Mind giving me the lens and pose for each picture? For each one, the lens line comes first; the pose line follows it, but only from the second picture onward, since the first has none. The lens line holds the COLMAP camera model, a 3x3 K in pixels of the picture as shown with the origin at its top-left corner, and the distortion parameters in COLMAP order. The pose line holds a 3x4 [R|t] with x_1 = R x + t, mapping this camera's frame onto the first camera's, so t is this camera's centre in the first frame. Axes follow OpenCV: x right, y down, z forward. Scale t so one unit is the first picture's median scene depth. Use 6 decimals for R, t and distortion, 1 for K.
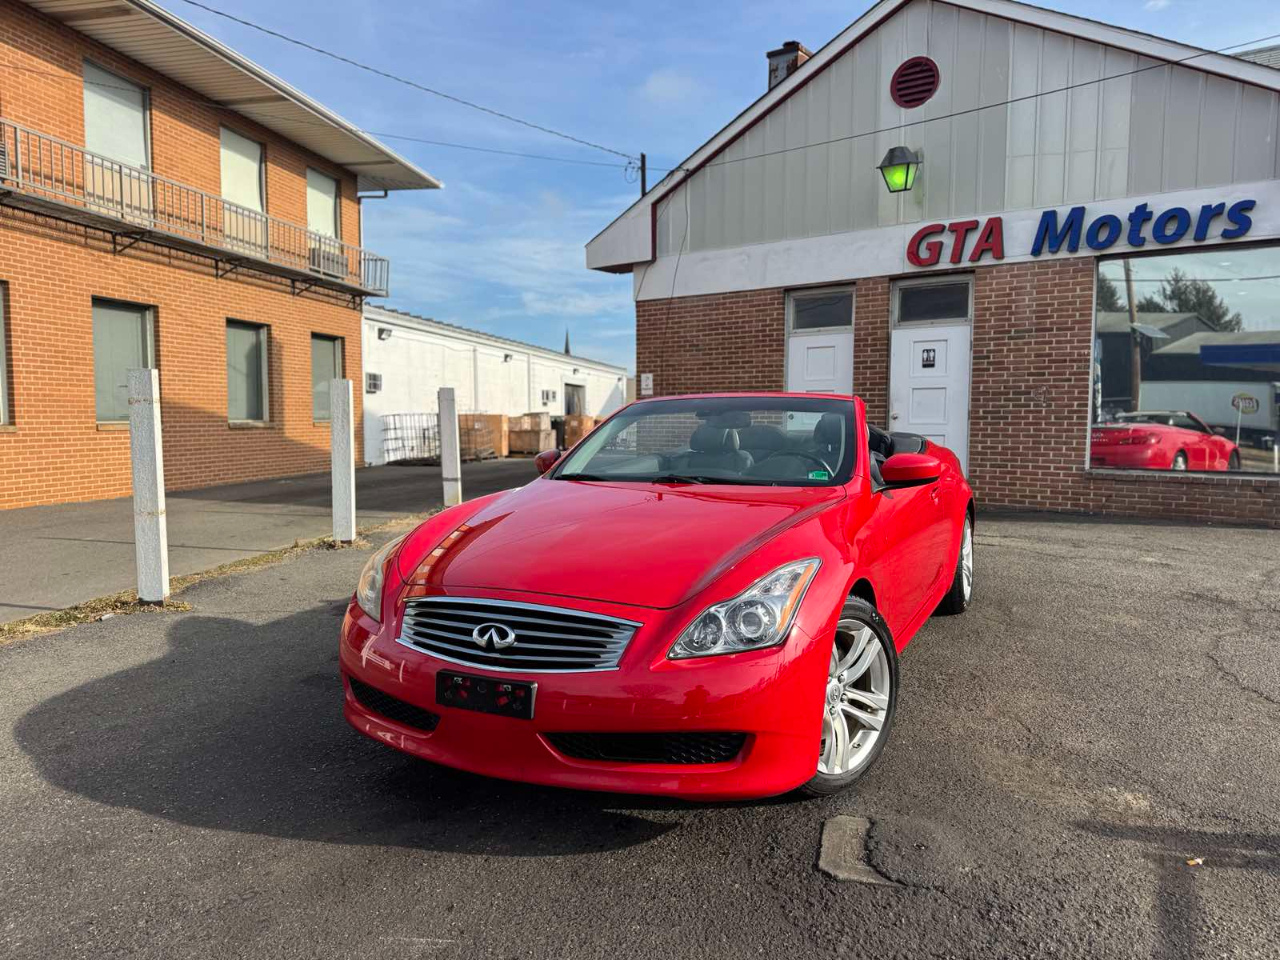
lens RADIAL K [[904.1, 0, 641.7], [0, 904.1, 483.4], [0, 0, 1]] dist [0.034292, -0.035592]
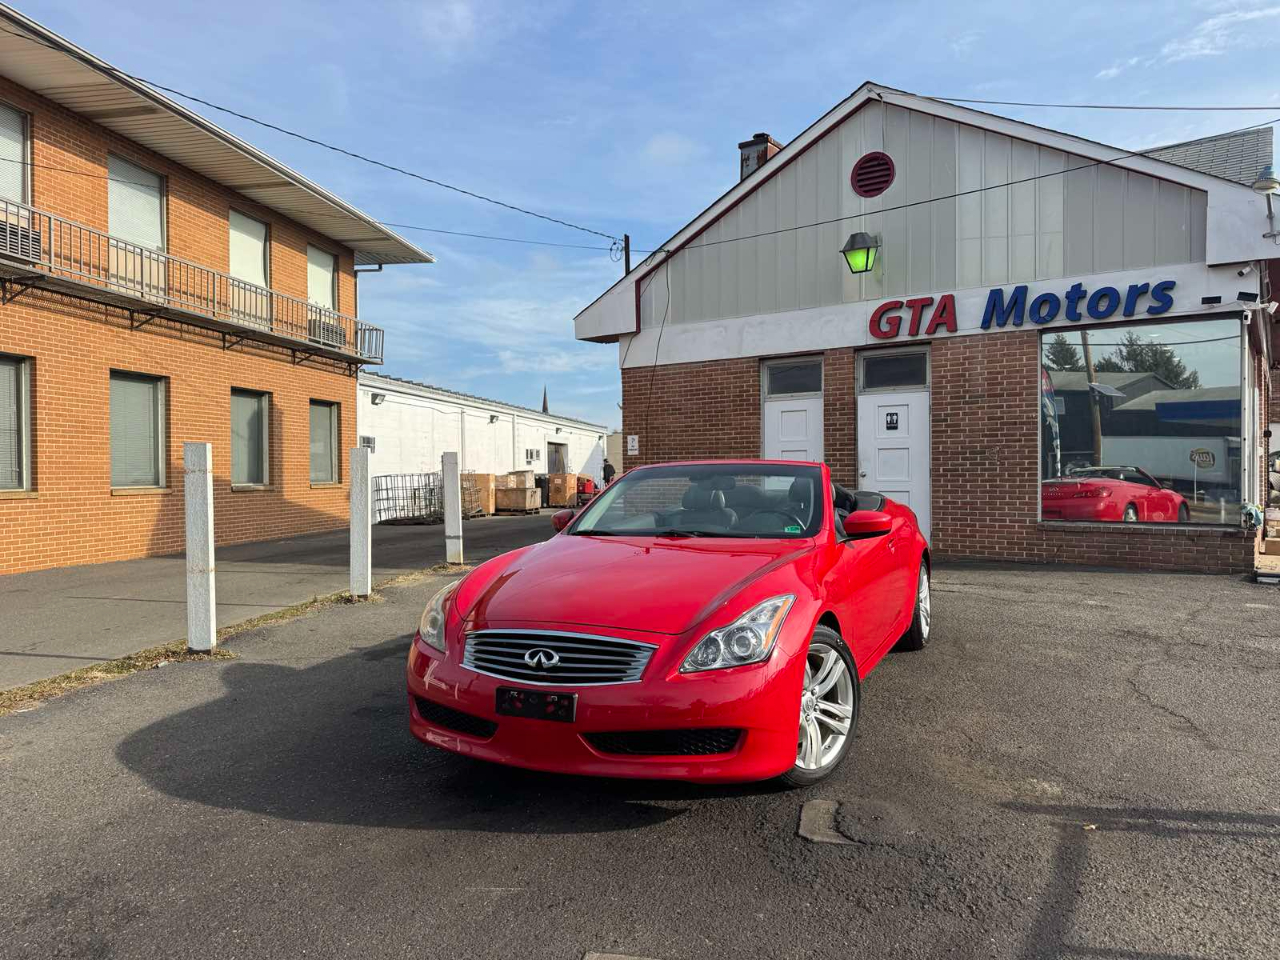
lens RADIAL K [[902.0, 0, 642.7], [0, 902.0, 480.4], [0, 0, 1]] dist [0.058095, -0.069977]
pose [[0.999610, -0.010098, 0.026051, -0.013073], [0.011782, 0.997795, -0.065320, 0.000649], [-0.025334, 0.065601, 0.997524, -0.074403]]
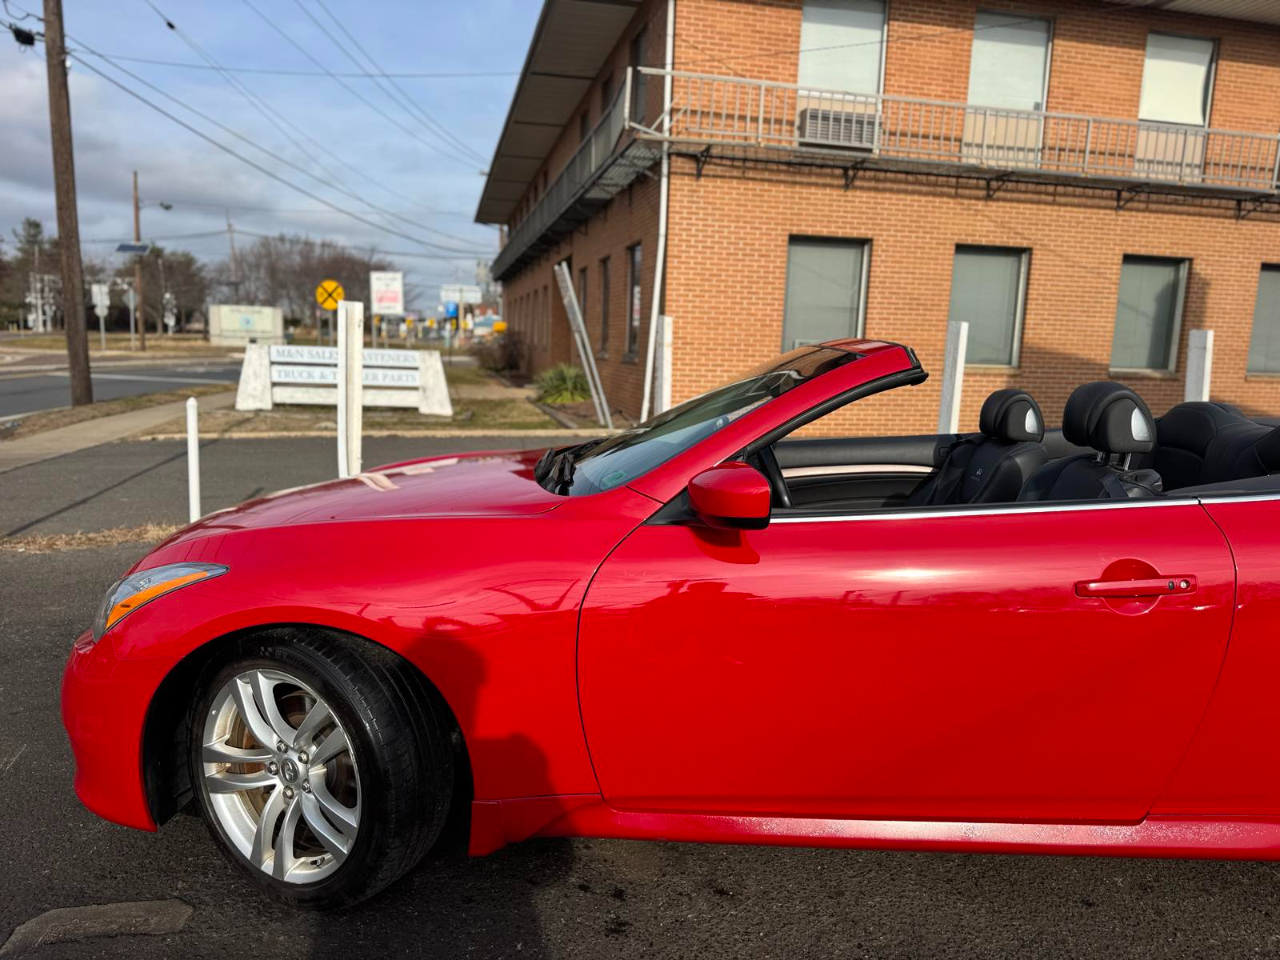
lens RADIAL K [[902.0, 0, 642.7], [0, 902.0, 480.4], [0, 0, 1]] dist [0.058095, -0.069977]
pose [[0.423806, 0.135904, -0.895499, 0.241392], [-0.095732, 0.989862, 0.104918, -0.012467], [0.900680, 0.041263, 0.432520, 0.253221]]
